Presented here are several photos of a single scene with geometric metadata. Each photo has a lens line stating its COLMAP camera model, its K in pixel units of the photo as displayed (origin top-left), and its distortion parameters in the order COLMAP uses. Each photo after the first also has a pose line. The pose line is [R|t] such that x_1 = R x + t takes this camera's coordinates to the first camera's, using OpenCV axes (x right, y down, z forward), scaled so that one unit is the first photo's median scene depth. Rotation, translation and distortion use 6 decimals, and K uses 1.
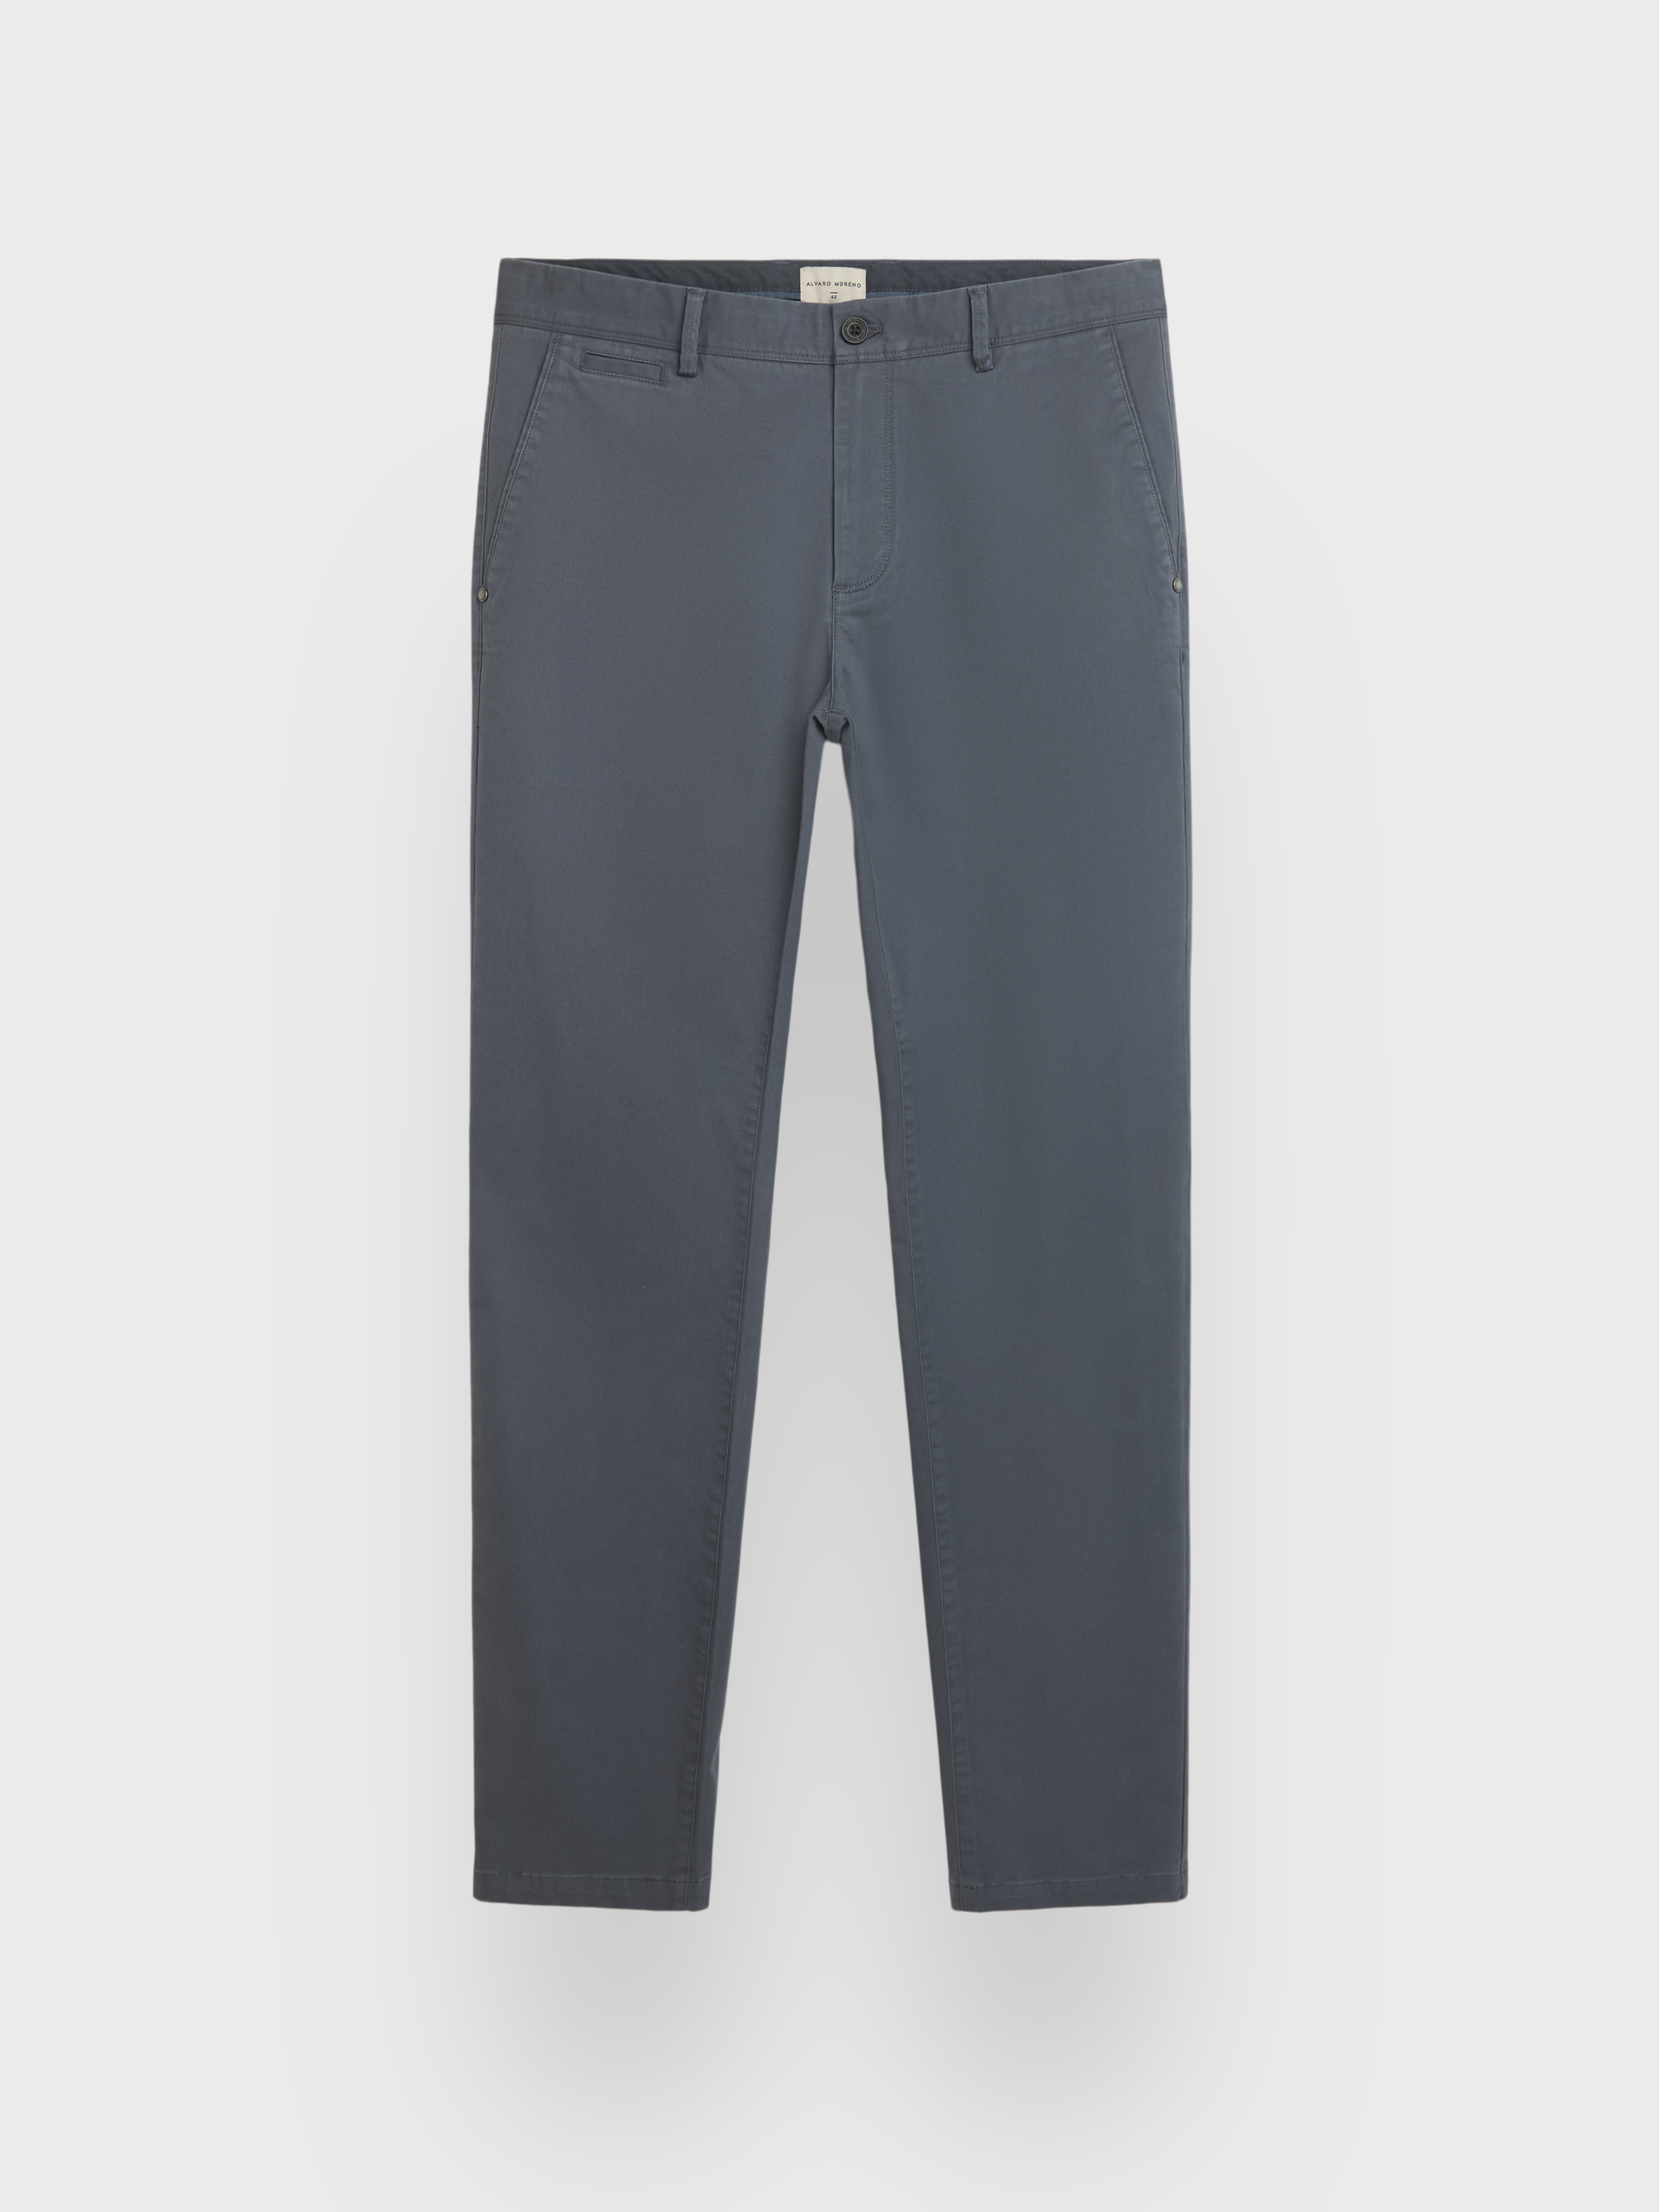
lens RADIAL K [[2145.0, 0, 809.4], [0, 2145.0, 1123.9], [0, 0, 1]] dist [0.078902, 0.000000]
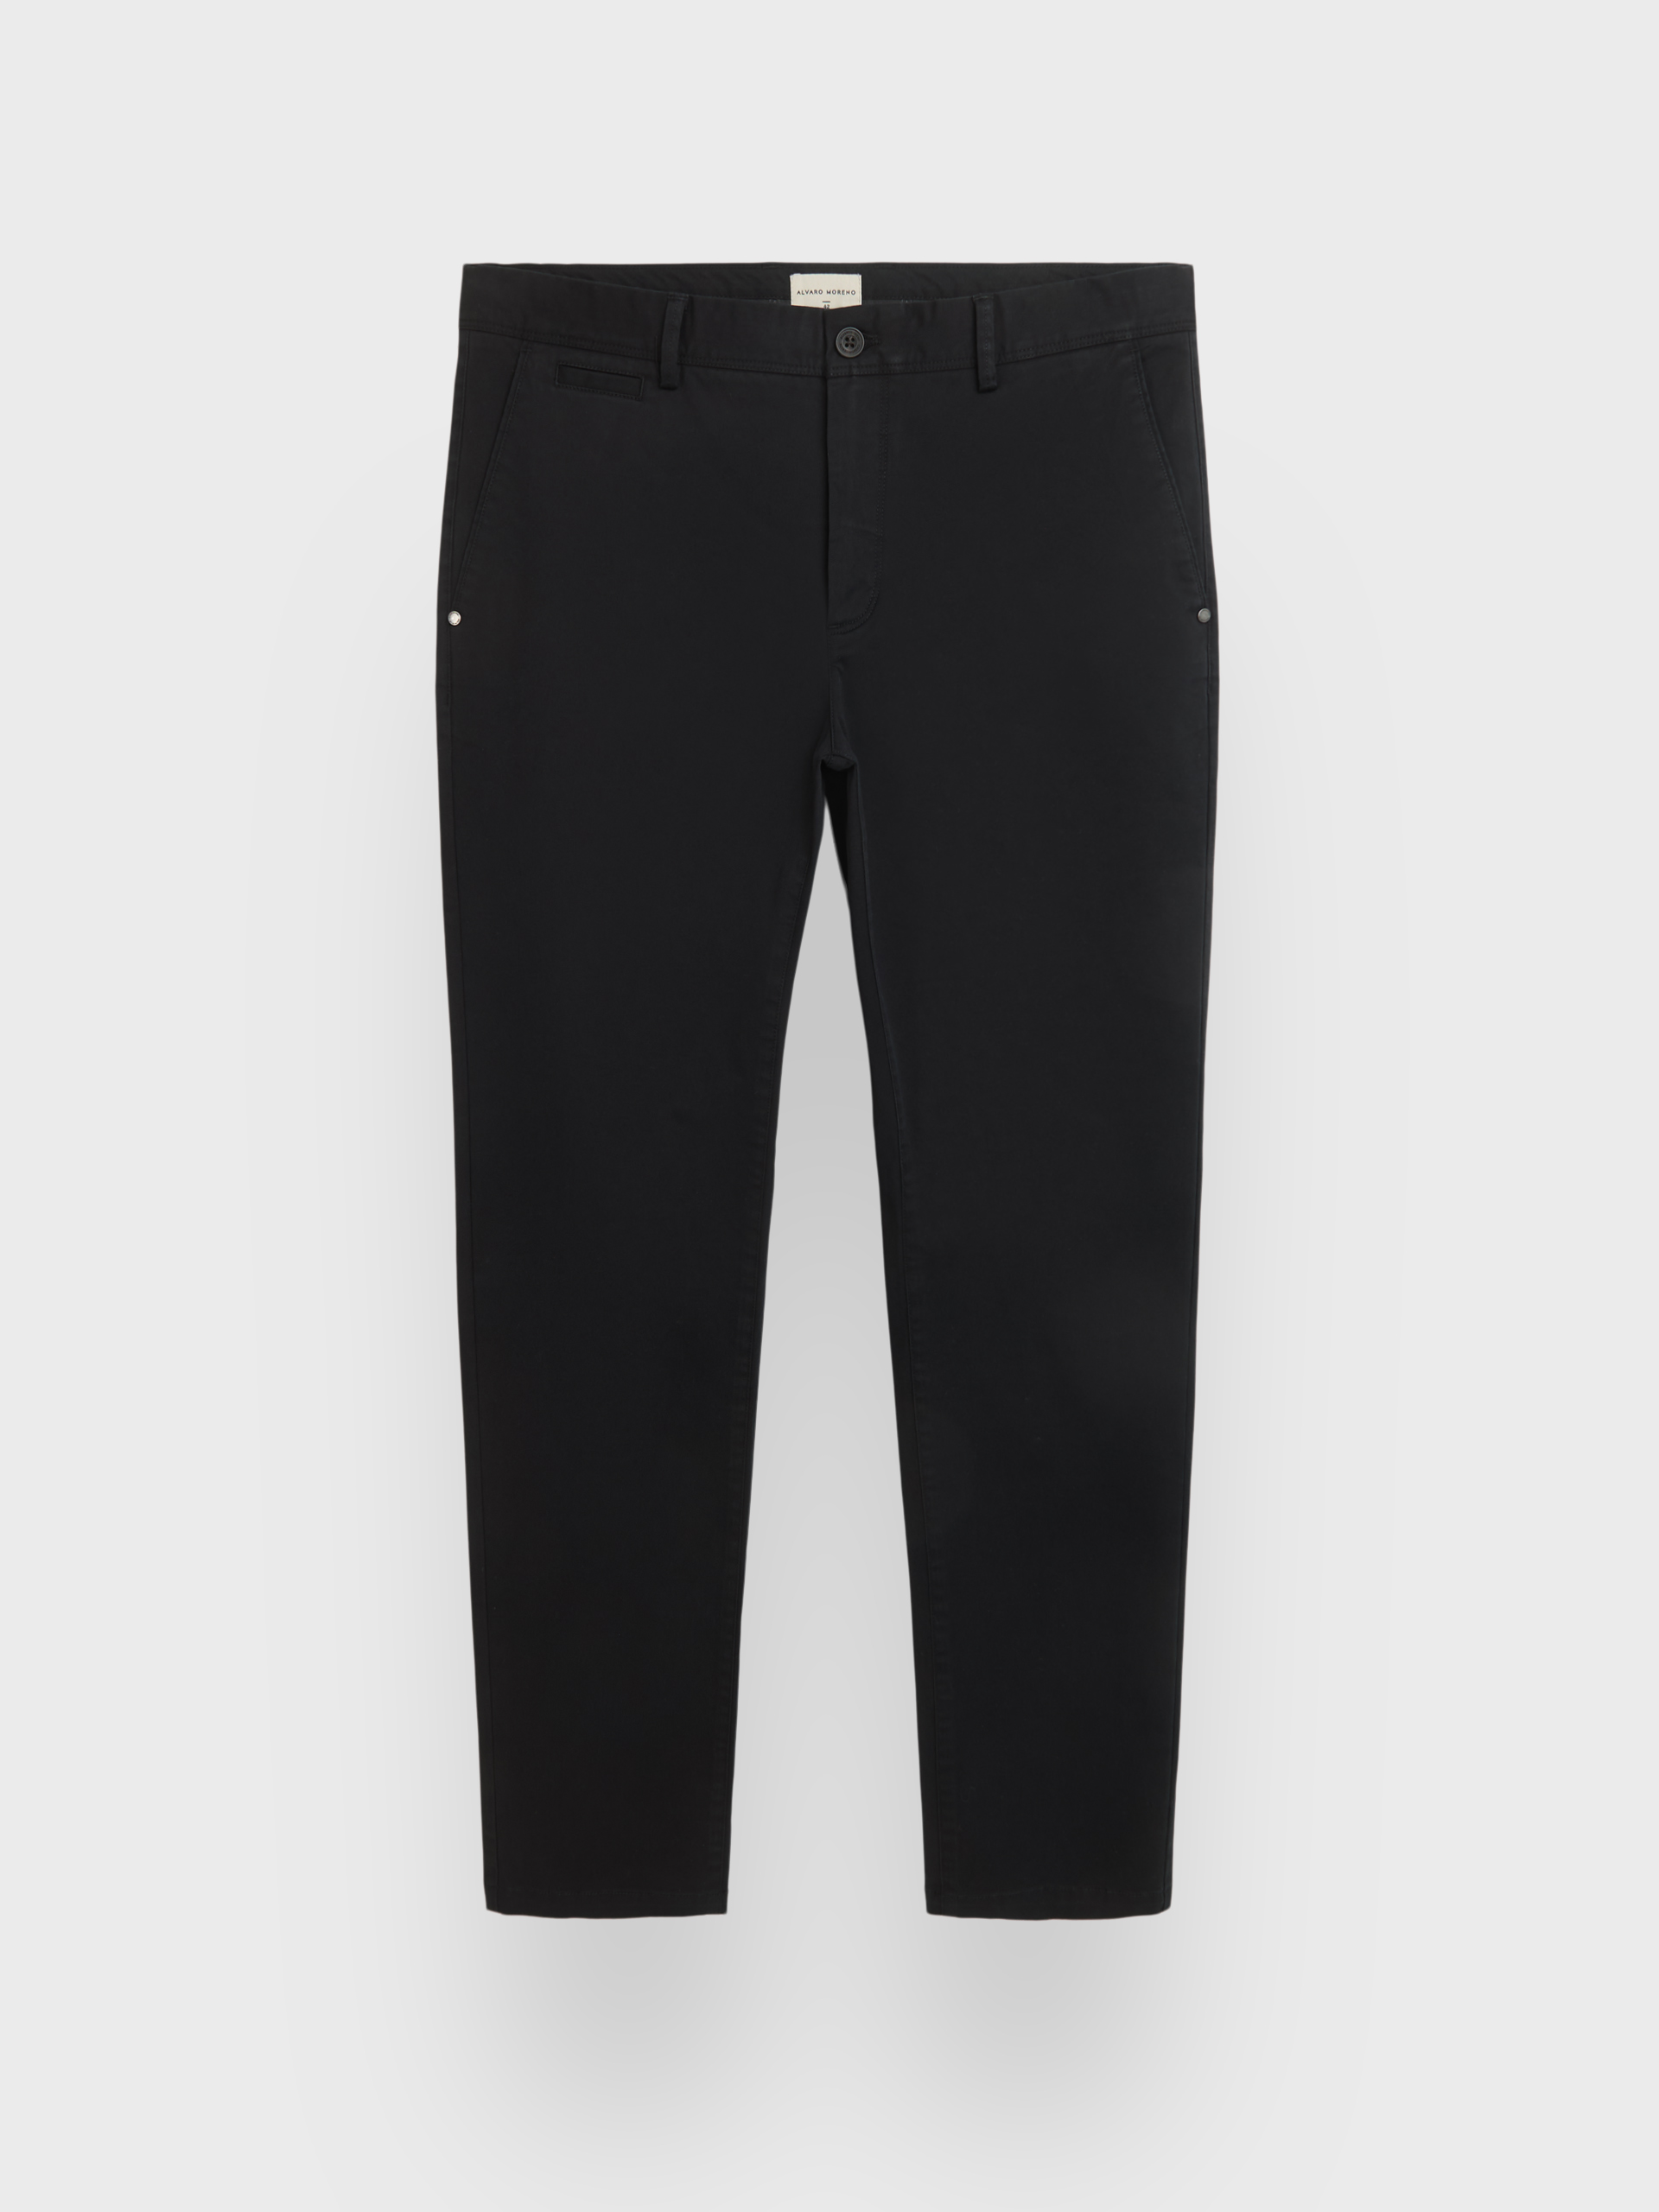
lens RADIAL K [[1588.9, 0, 826.4], [0, 1588.9, 1116.1], [0, 0, 1]] dist [0.003706, -0.003185]
pose [[0.999785, -0.002362, 0.020595, -0.003057], [0.000240, 0.994738, 0.102453, -0.104614], [-0.020728, -0.102426, 0.994525, 0.285440]]
